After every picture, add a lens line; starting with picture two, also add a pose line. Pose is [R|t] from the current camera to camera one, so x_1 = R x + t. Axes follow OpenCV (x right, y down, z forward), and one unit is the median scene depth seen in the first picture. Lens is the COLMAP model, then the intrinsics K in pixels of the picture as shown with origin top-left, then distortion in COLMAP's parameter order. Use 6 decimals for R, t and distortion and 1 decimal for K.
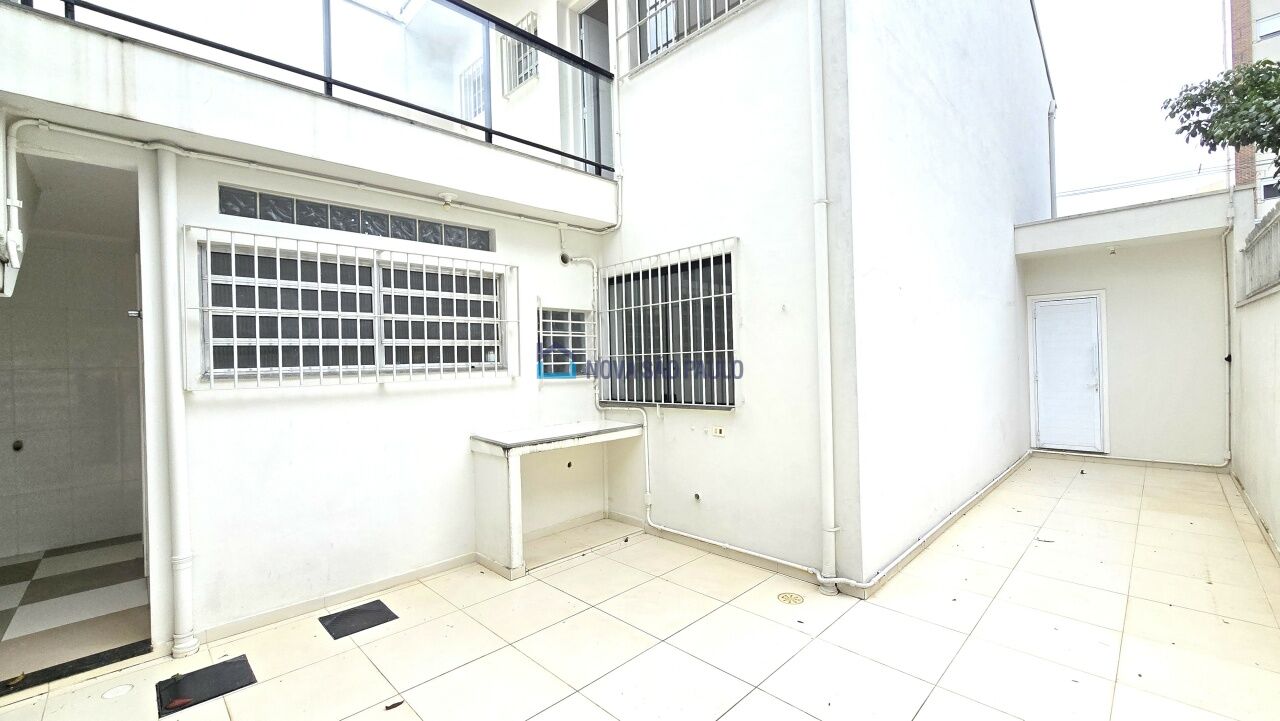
lens RADIAL K [[517.8, 0, 637.1], [0, 517.8, 364.1], [0, 0, 1]] dist [-0.000838, -0.000244]
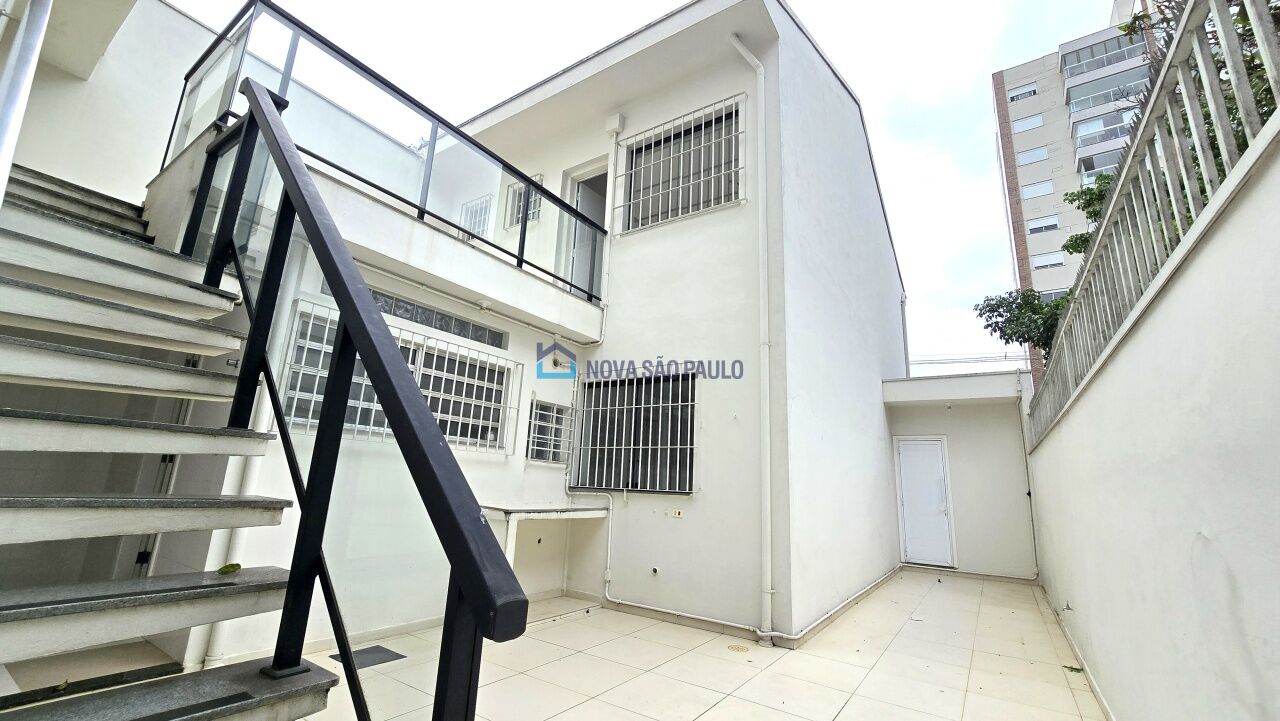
lens RADIAL K [[517.8, 0, 637.0], [0, 517.8, 363.7], [0, 0, 1]] dist [-0.000838, -0.000244]
pose [[0.976871, 0.118590, 0.177931, -0.187388], [-0.074716, 0.968972, -0.235606, 0.078362], [-0.200351, 0.216863, 0.955421, -0.220865]]
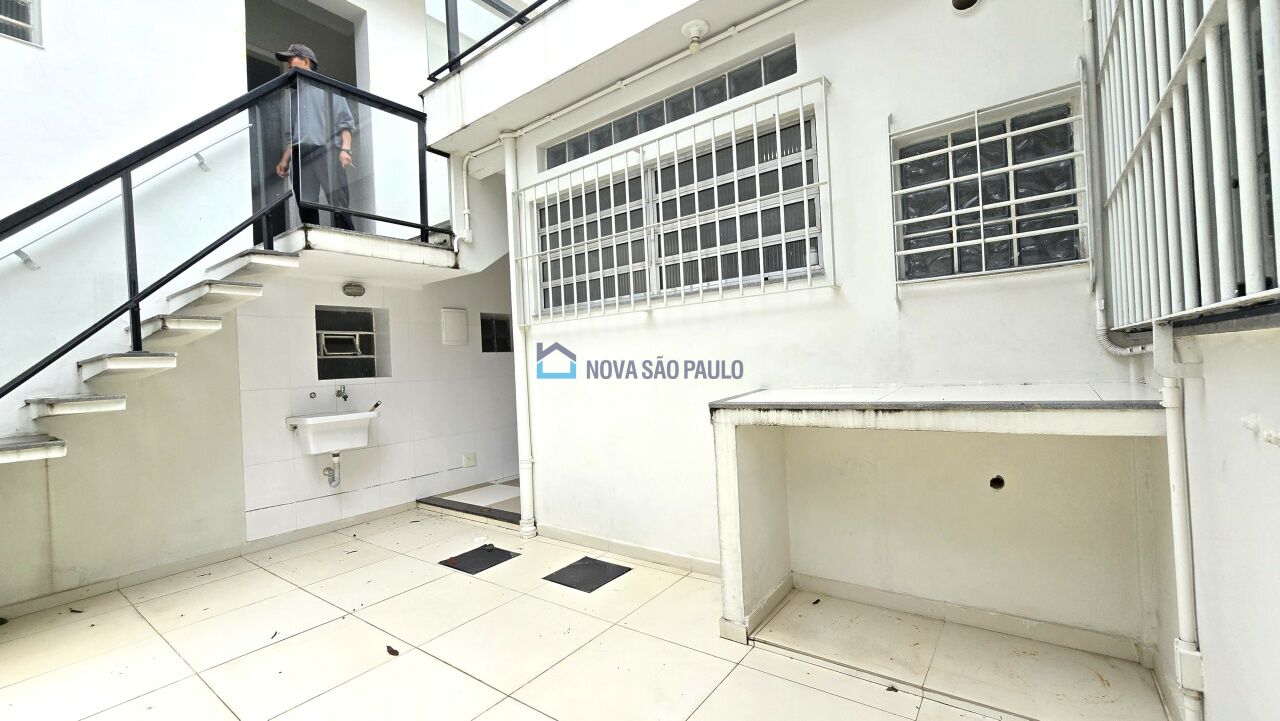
lens RADIAL K [[517.8, 0, 632.0], [0, 517.8, 364.1], [0, 0, 1]] dist [-0.000838, -0.000244]
pose [[0.154687, 0.016948, -0.987818, 0.265399], [0.046745, 0.998608, 0.024454, 0.081950], [0.986857, -0.049958, 0.153679, 0.716155]]
